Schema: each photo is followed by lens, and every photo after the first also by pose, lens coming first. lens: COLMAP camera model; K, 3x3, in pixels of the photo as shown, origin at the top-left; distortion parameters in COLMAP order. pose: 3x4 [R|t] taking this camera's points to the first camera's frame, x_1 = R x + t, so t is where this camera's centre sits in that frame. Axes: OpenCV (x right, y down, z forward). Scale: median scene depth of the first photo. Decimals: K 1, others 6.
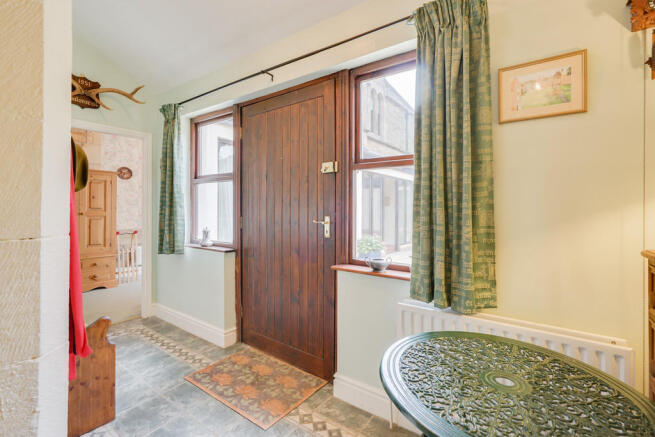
lens RADIAL K [[310.4, 0, 327.8], [0, 310.4, 212.0], [0, 0, 1]] dist [-0.003045, -0.000243]
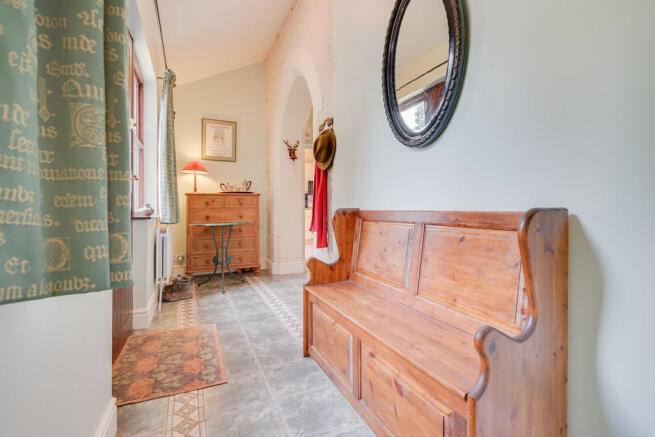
lens RADIAL K [[310.4, 0, 327.6], [0, 310.4, 212.9], [0, 0, 1]] dist [-0.003045, -0.000243]
pose [[-0.878684, -0.010270, 0.477293, -0.994321], [-0.005386, 0.999918, 0.011599, 0.117052], [-0.477373, 0.007621, -0.878668, 1.486676]]
